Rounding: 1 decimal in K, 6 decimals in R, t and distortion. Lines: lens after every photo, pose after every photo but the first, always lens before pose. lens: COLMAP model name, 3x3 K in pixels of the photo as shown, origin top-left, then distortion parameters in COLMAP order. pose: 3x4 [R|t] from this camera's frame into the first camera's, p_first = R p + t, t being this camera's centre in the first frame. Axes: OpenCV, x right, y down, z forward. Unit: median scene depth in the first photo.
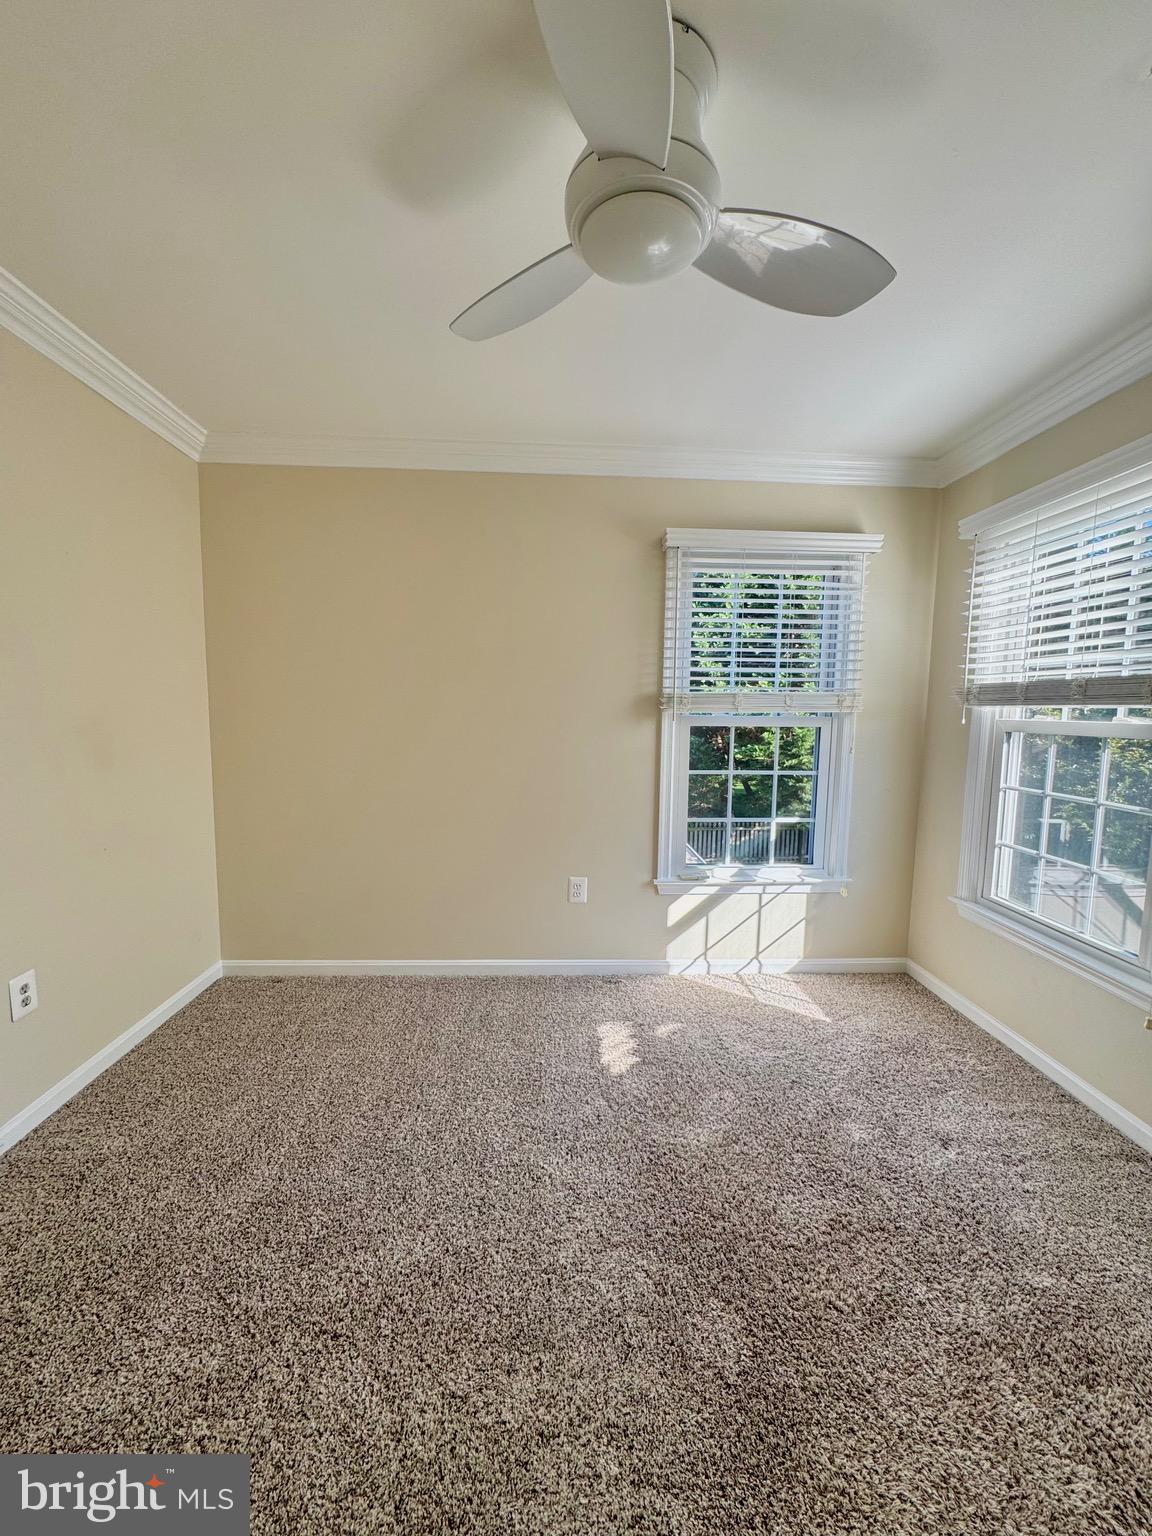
lens RADIAL K [[620.2, 0, 559.7], [0, 620.2, 767.7], [0, 0, 1]] dist [-0.001028, -0.000258]
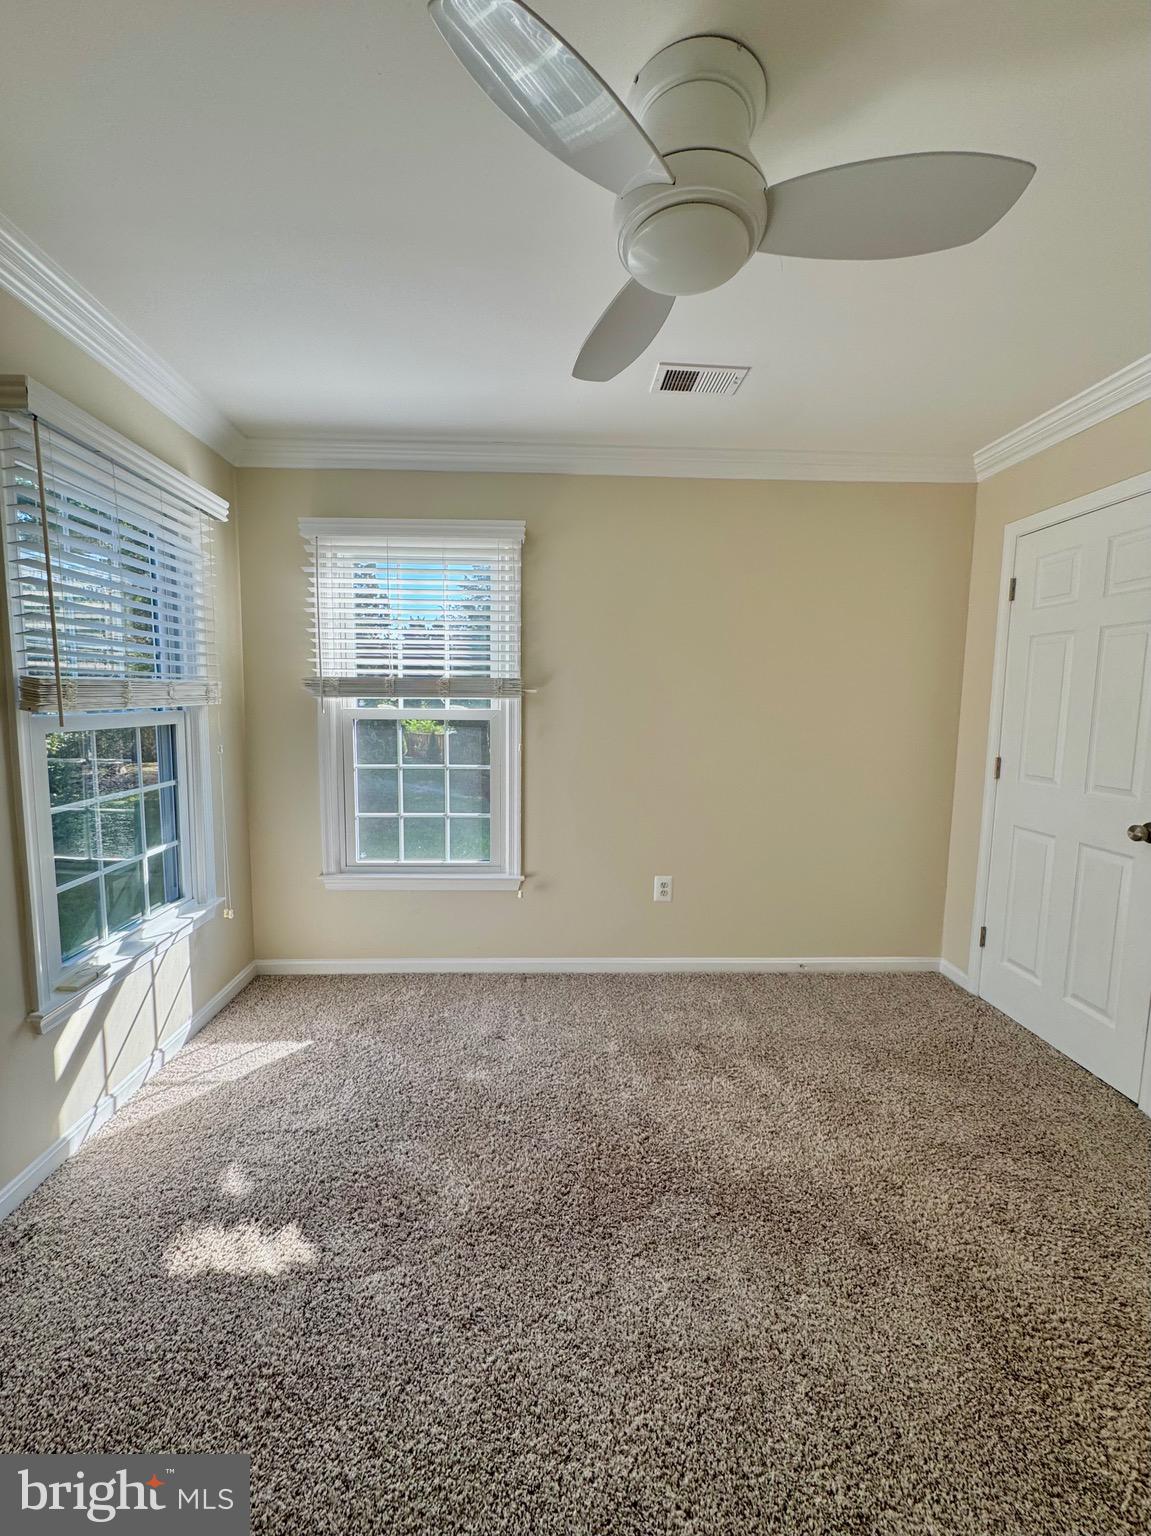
lens RADIAL K [[634.8, 0, 575.5], [0, 634.8, 768.0], [0, 0, 1]] dist [0.002880, 0.000171]
pose [[-0.018494, -0.123091, 0.992223, -0.460366], [0.088867, 0.988263, 0.124256, -0.076289], [-0.995872, 0.090474, -0.007338, 0.584200]]
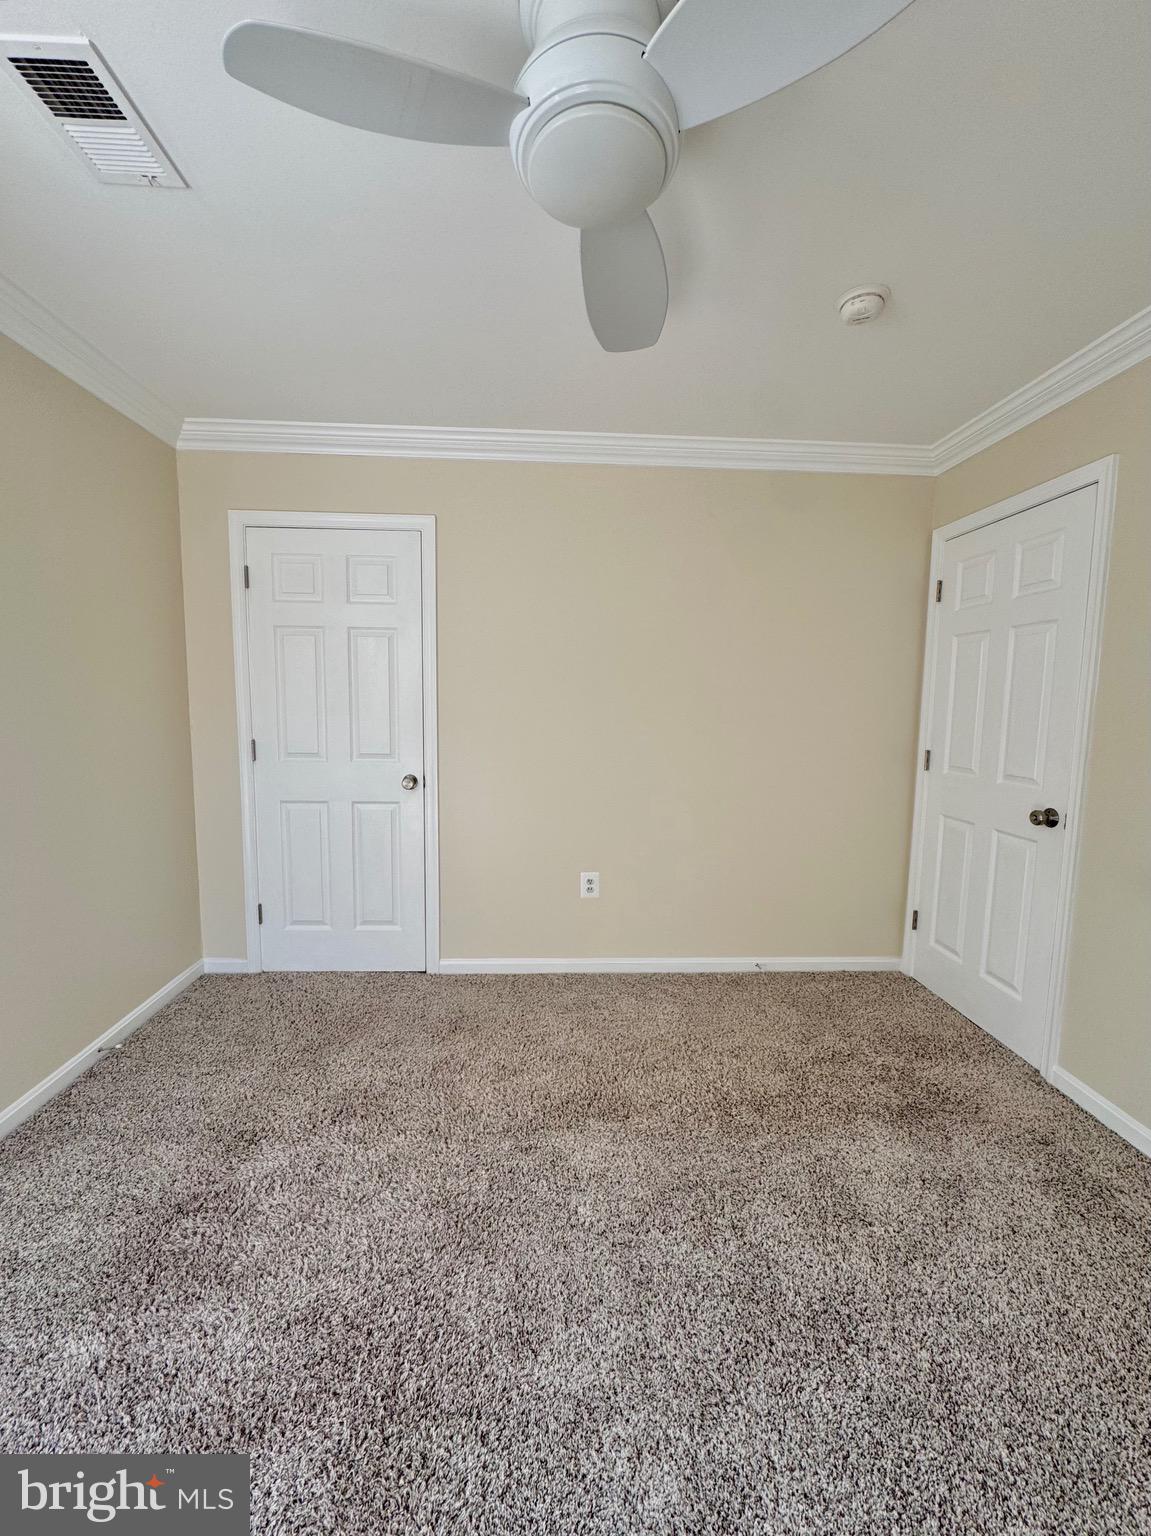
lens RADIAL K [[620.2, 0, 559.2], [0, 620.2, 767.7], [0, 0, 1]] dist [-0.001028, -0.000258]
pose [[-0.999387, -0.030240, -0.017624, 0.084926], [-0.033240, 0.977705, 0.207334, -0.092454], [0.010961, 0.207793, -0.978111, 0.943270]]
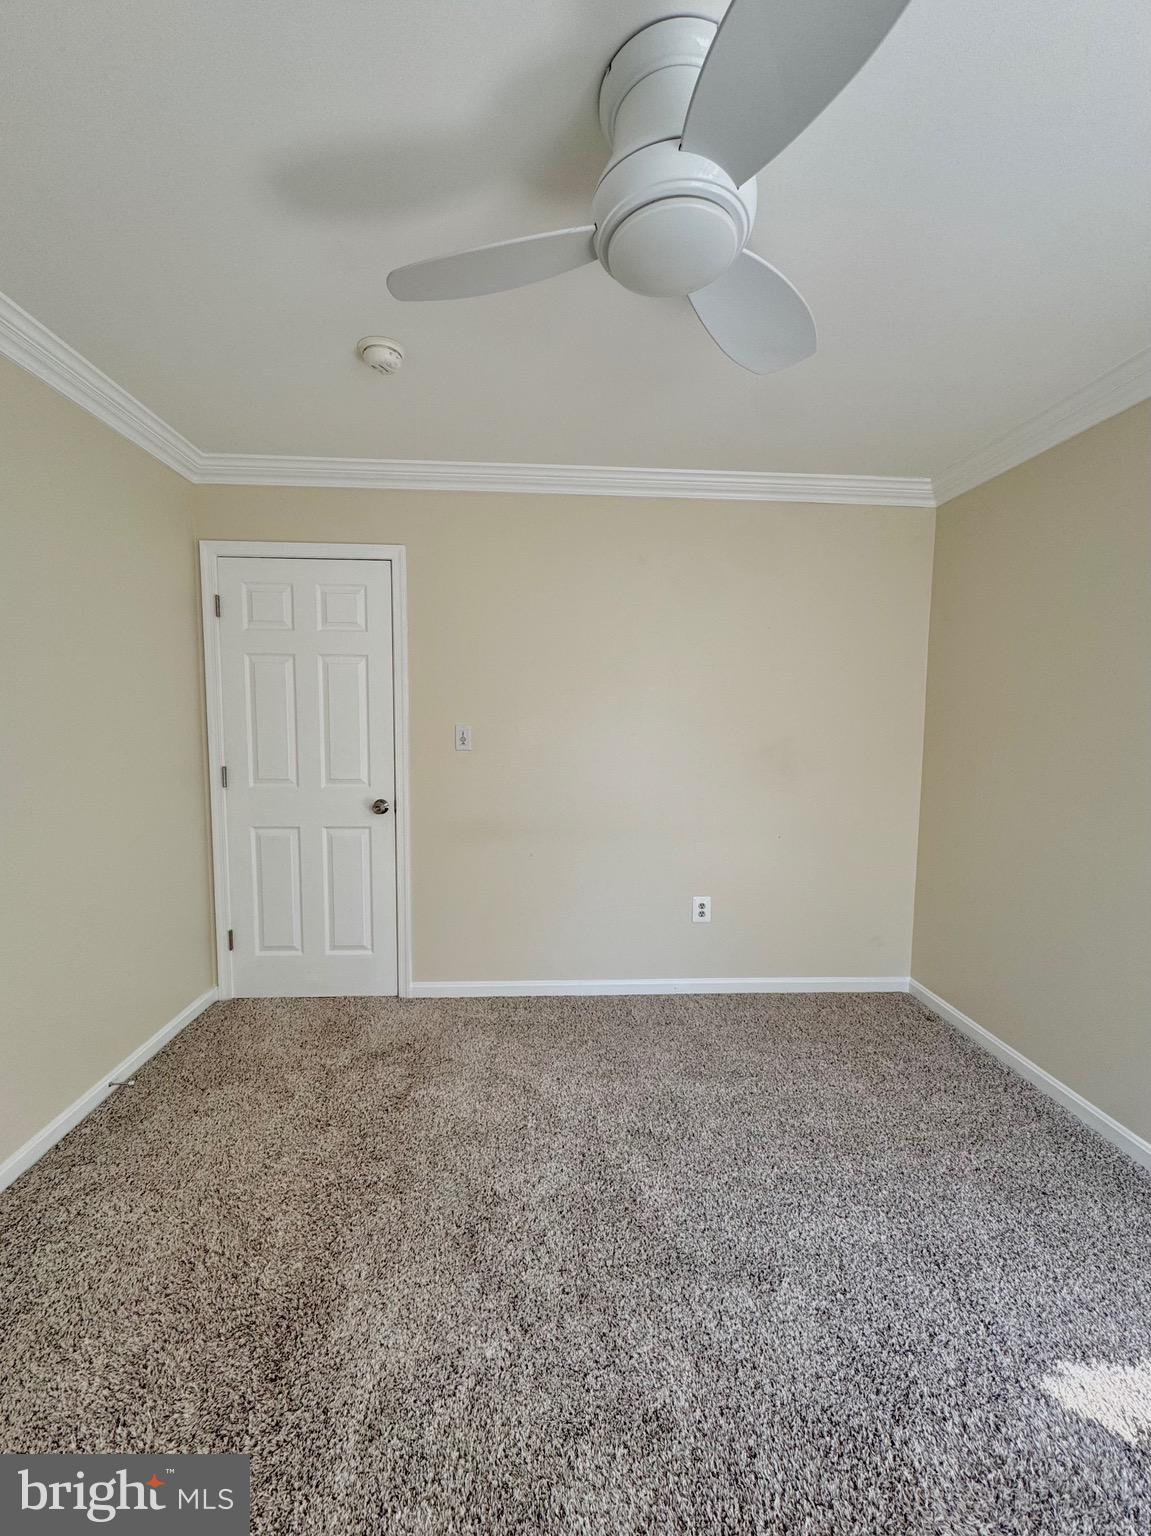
lens RADIAL K [[617.8, 0, 575.5], [0, 617.8, 768.0], [0, 0, 1]] dist [-0.000705, -0.000102]
pose [[0.026685, 0.071816, -0.997061, 0.521863], [-0.110478, 0.991518, 0.068460, -0.054679], [0.993520, 0.108326, 0.034392, 0.422443]]
